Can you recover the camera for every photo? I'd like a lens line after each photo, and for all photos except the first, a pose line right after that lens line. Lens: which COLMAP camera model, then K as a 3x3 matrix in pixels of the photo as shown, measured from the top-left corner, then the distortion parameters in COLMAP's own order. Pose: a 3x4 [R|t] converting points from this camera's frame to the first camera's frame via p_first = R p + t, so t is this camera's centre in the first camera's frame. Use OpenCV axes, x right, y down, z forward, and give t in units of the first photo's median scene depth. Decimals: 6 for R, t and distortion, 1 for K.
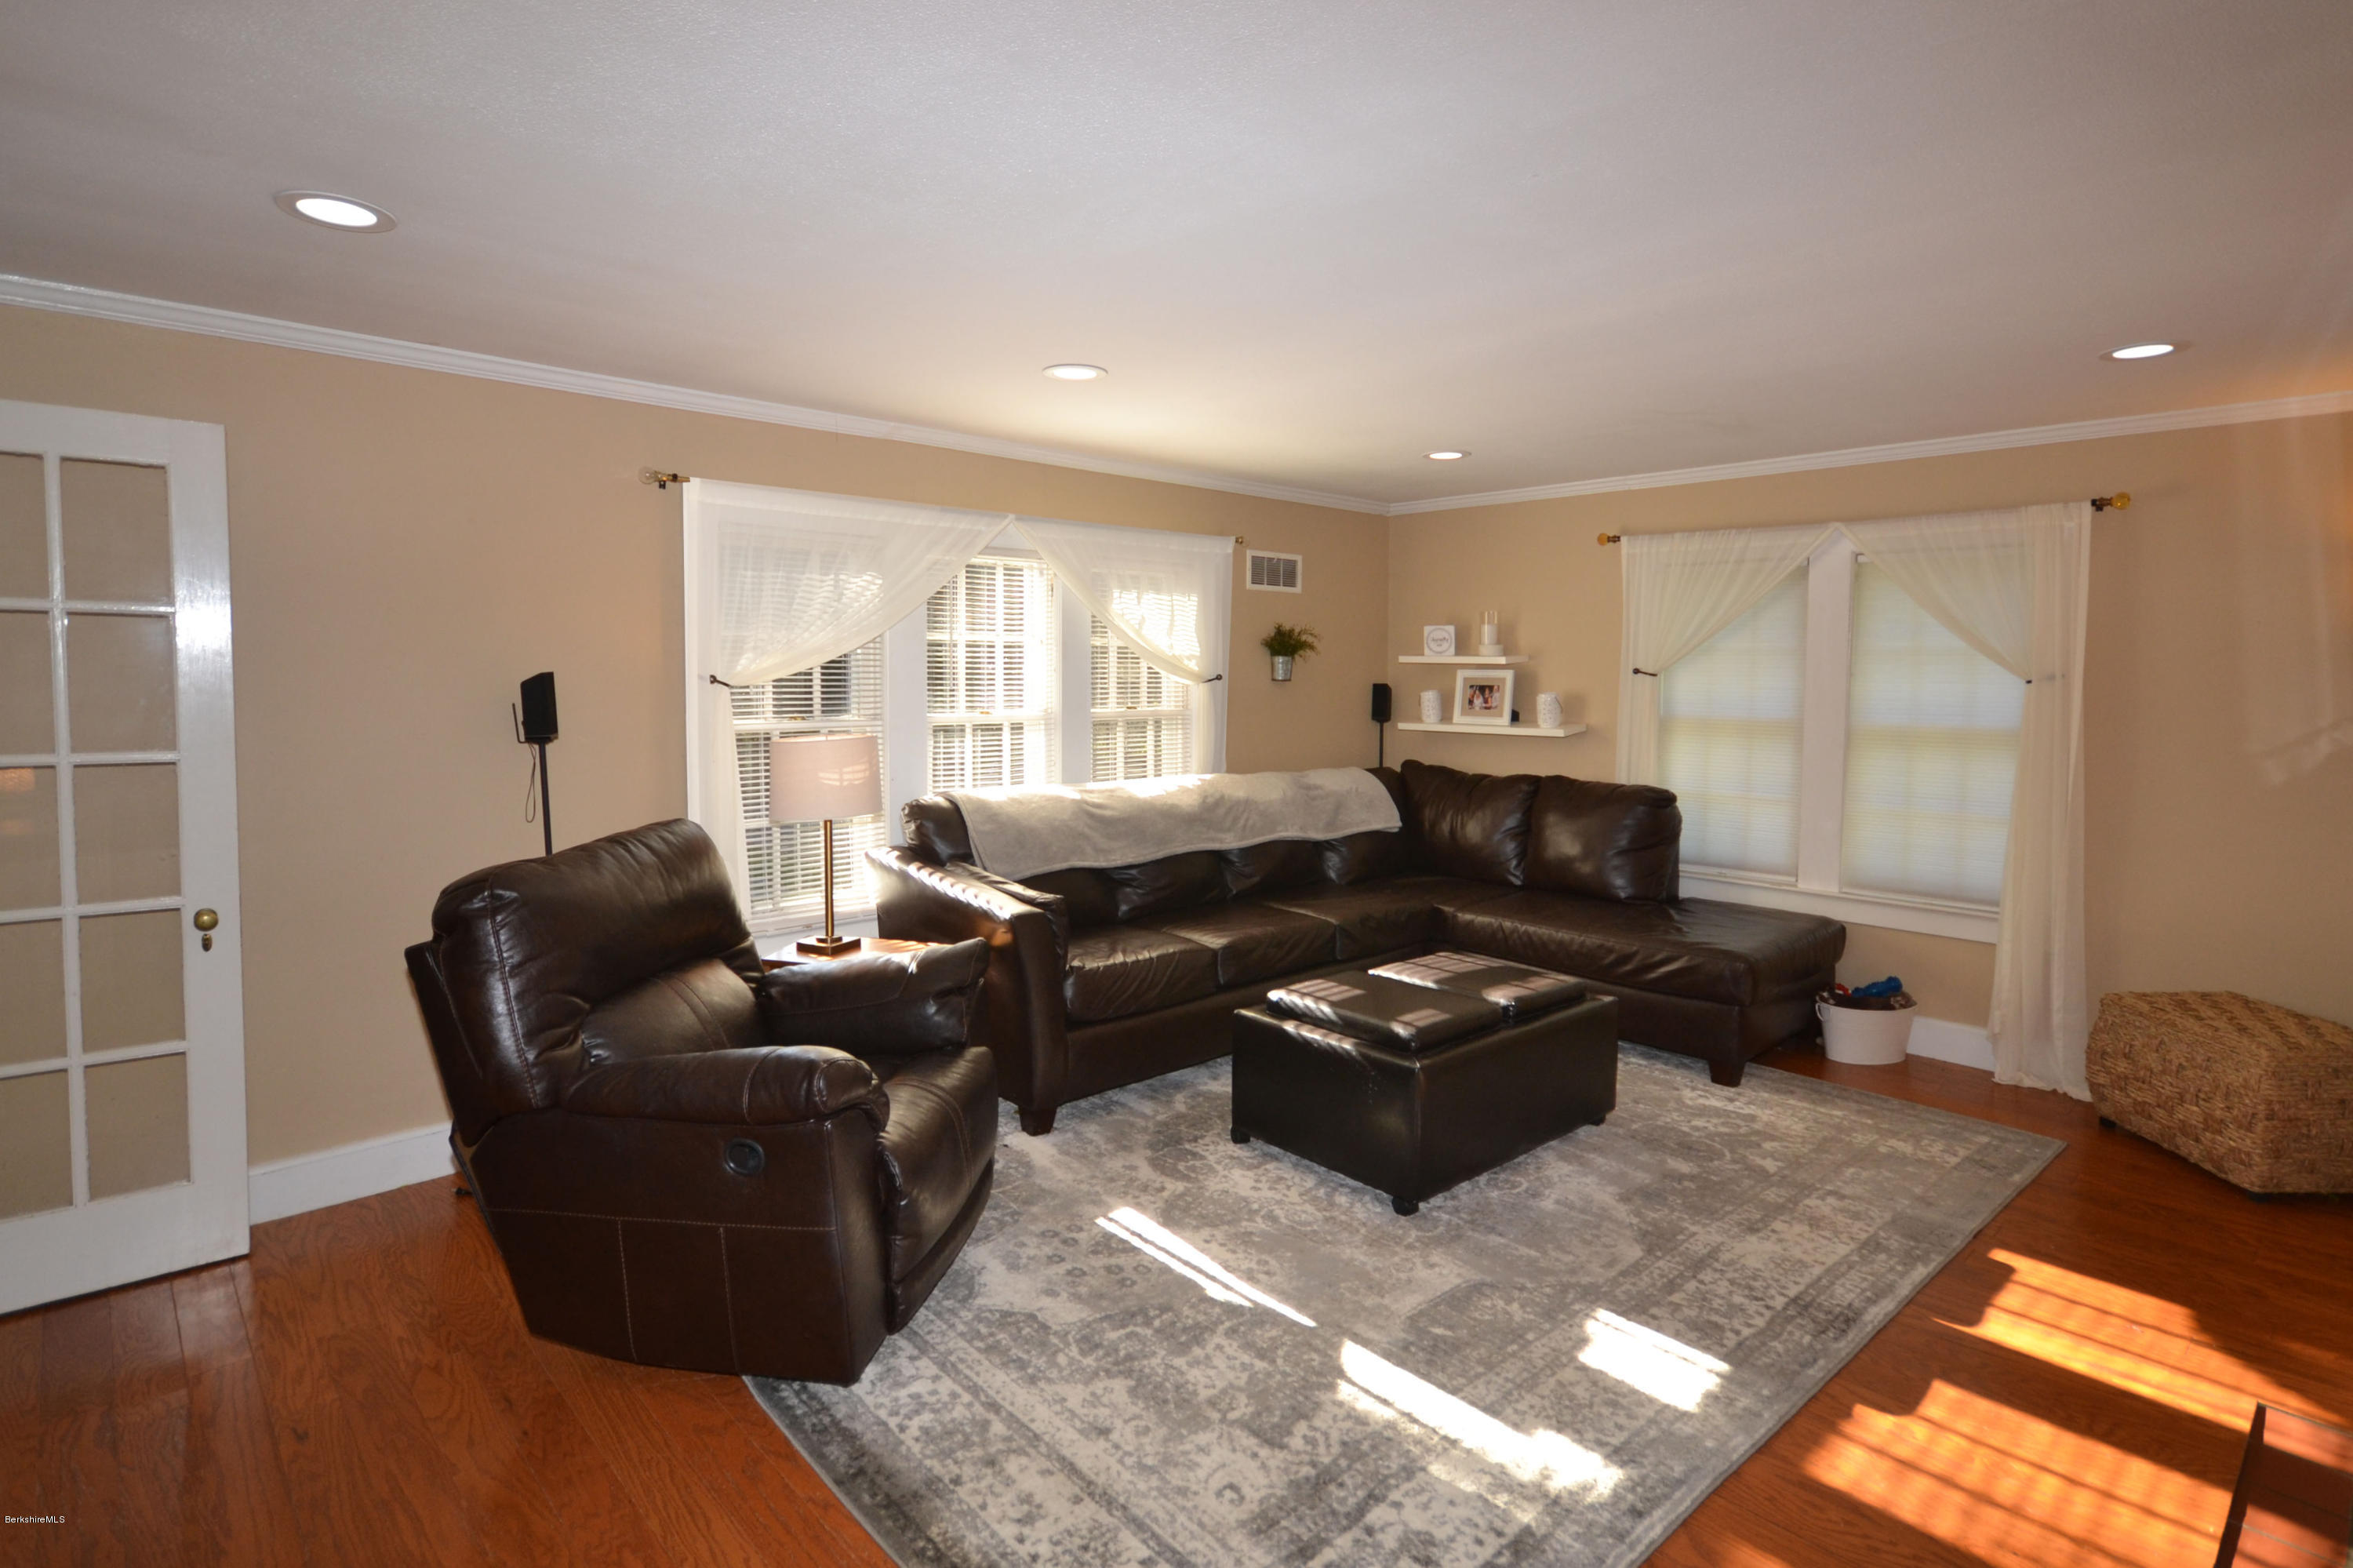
lens RADIAL K [[1165.2, 0, 1176.5], [0, 1165.2, 784.0], [0, 0, 1]] dist [0.030352, -0.052353]
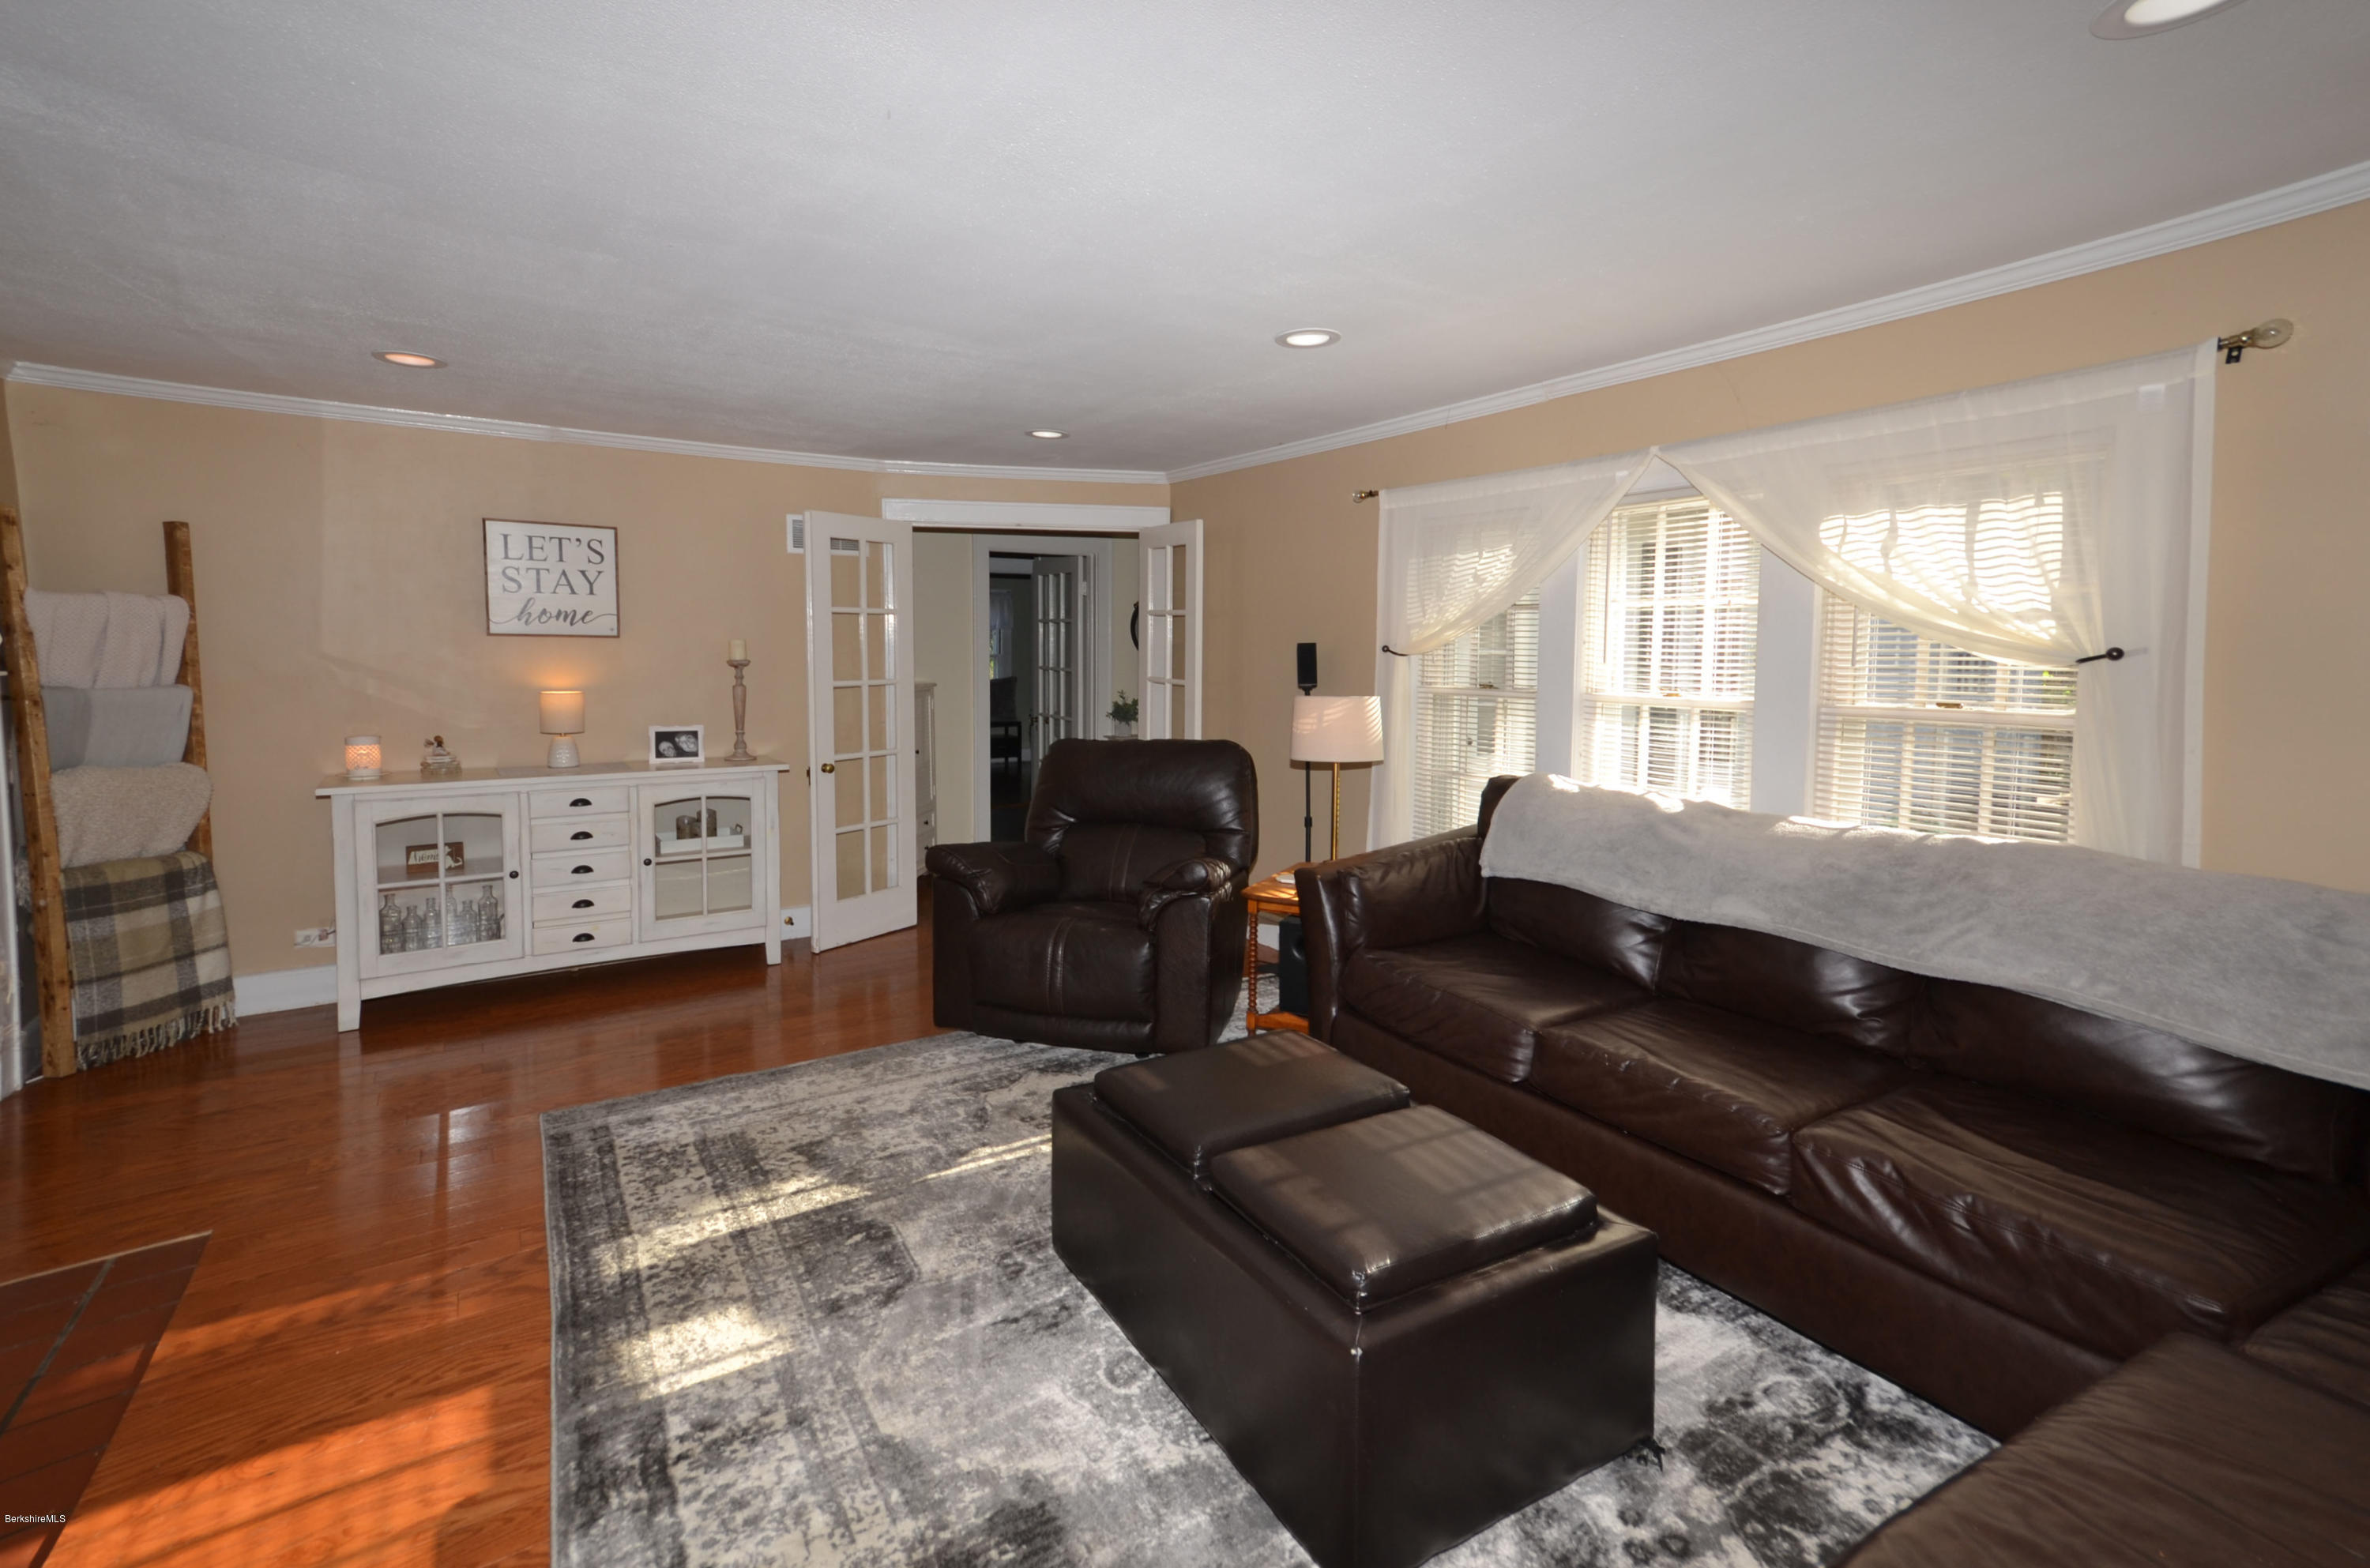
lens RADIAL K [[1091.6, 0, 1185.6], [0, 1091.6, 725.8], [0, 0, 1]] dist [0.001938, 0.032416]
pose [[-0.171317, 0.074493, -0.982396, 1.198906], [-0.099729, 0.990704, 0.092514, -0.139103], [0.980155, 0.113822, -0.162296, 1.482345]]
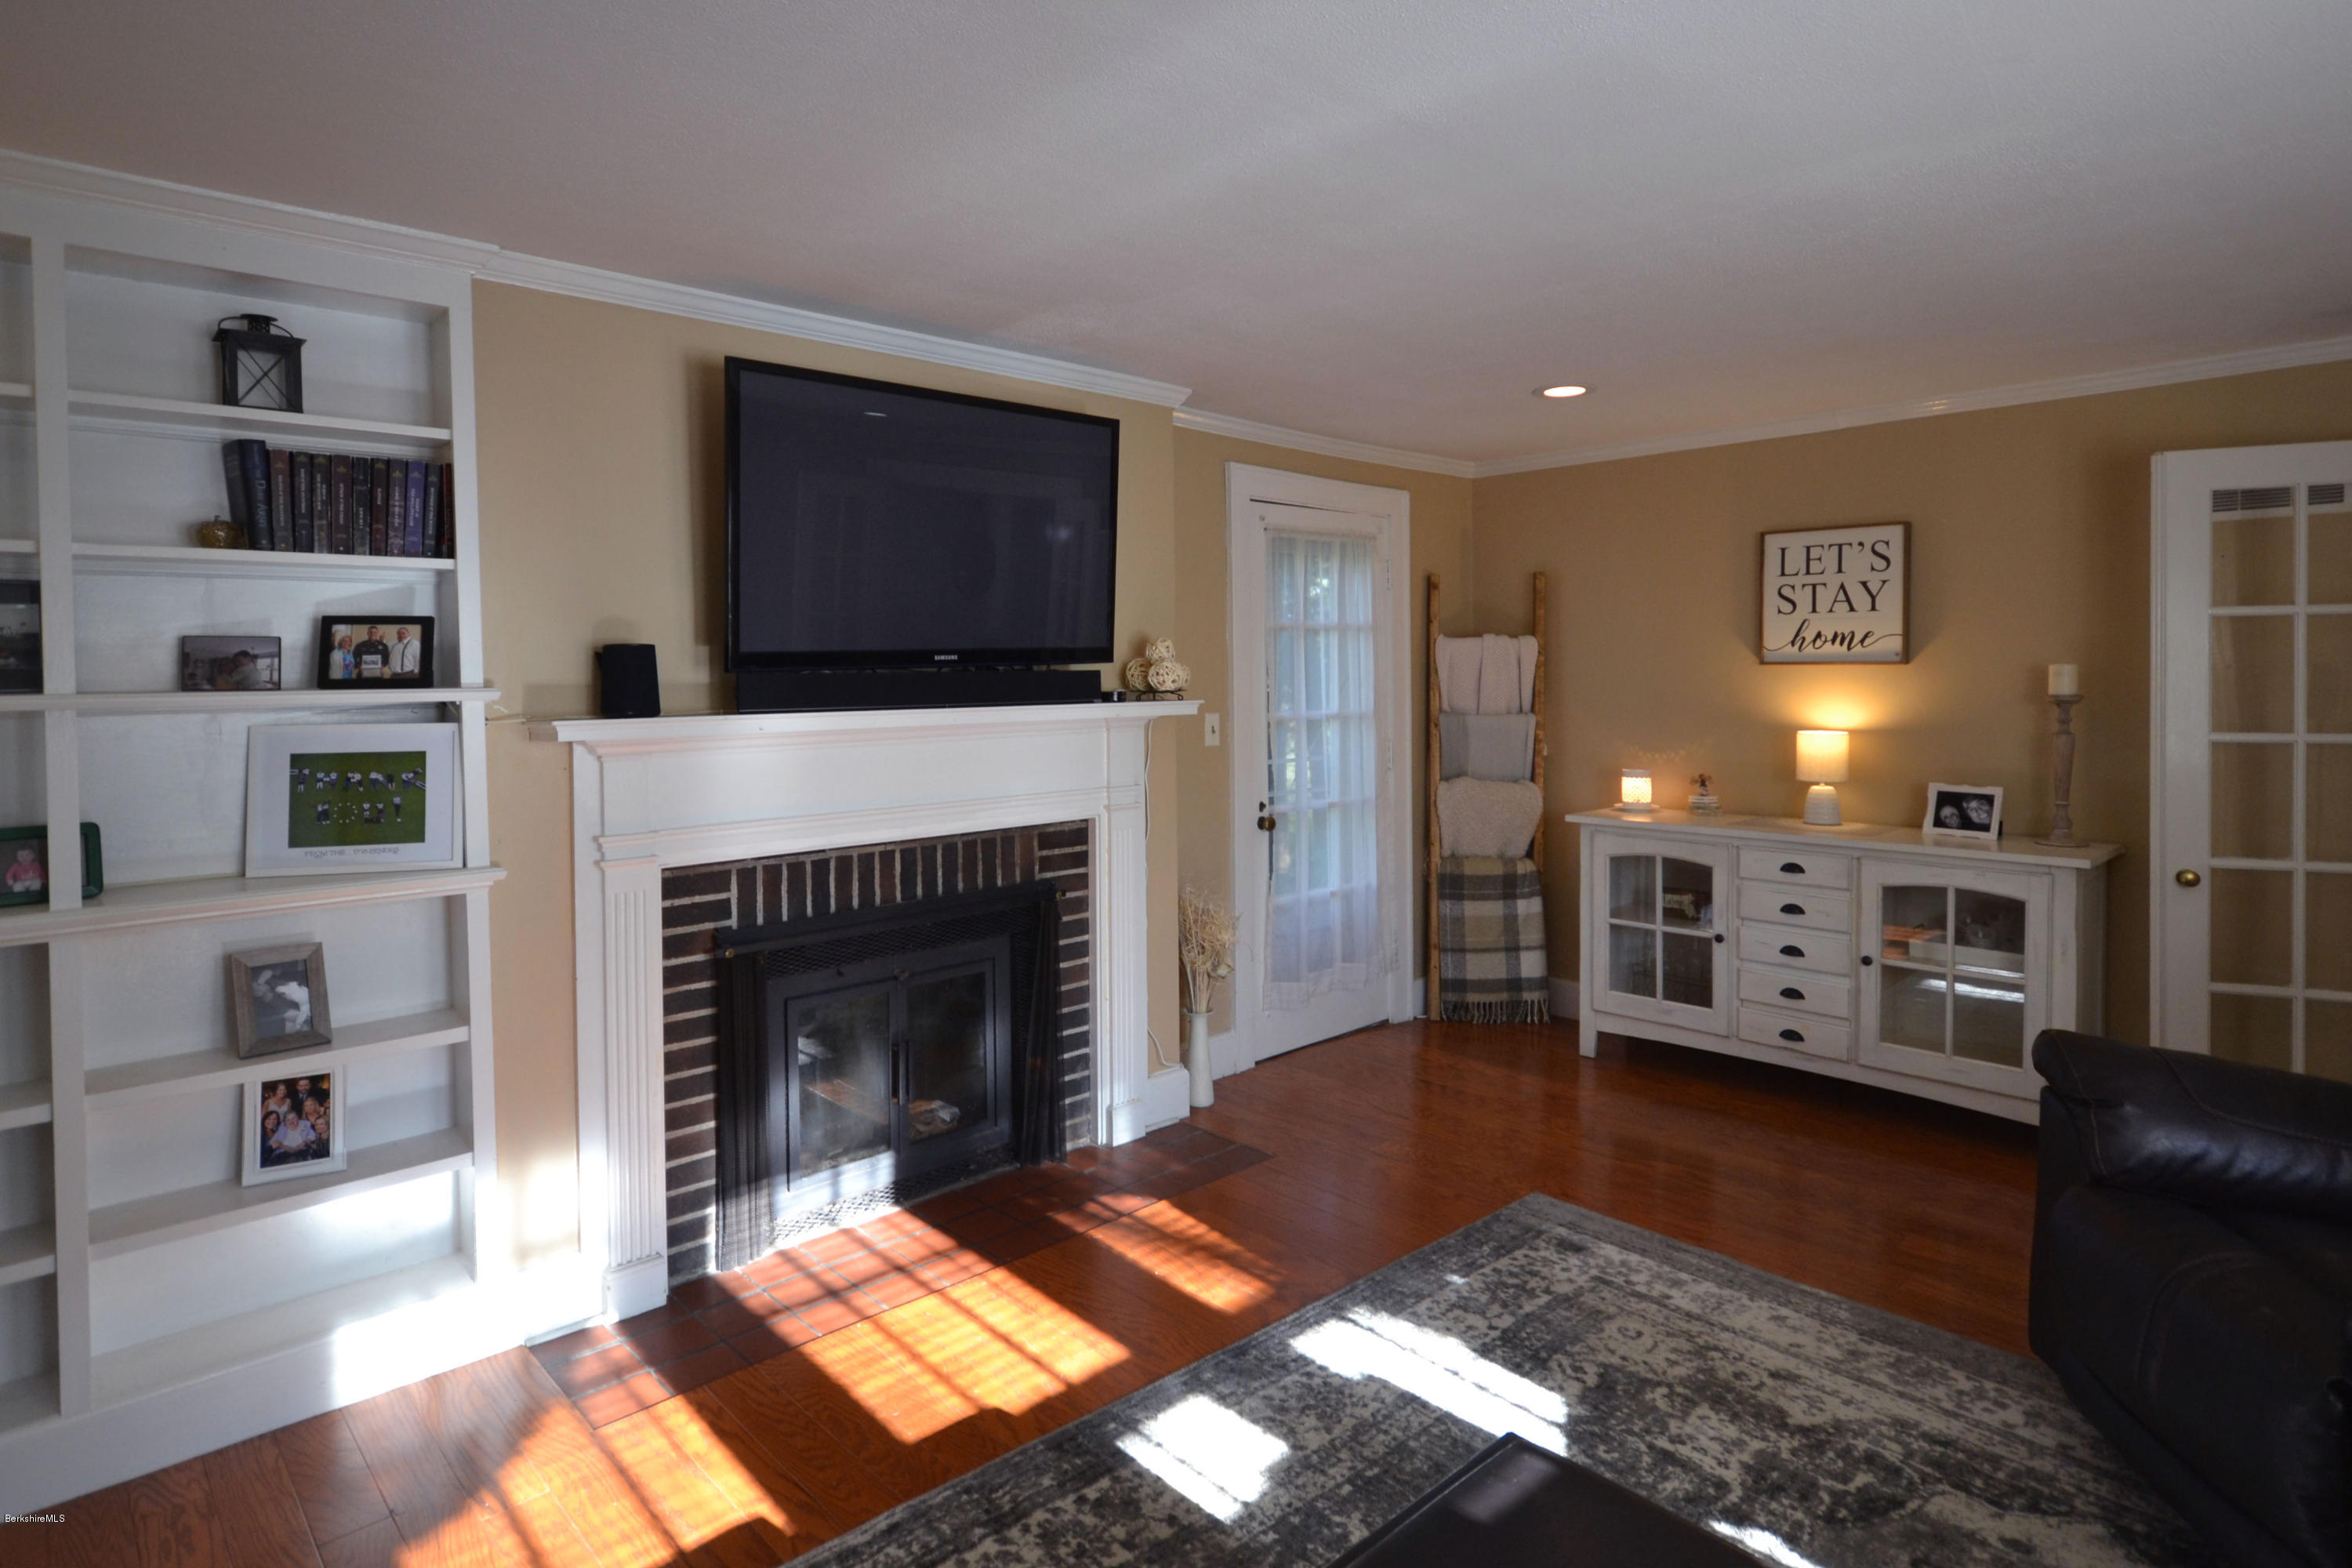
lens RADIAL K [[1255.1, 0, 1184.2], [0, 1255.1, 701.0], [0, 0, 1]] dist [-0.002718, -0.000104]
pose [[-0.999944, 0.007190, -0.007771, 0.432841], [0.006245, 0.993288, 0.115502, -0.168364], [0.008549, 0.115447, -0.993277, 1.860235]]
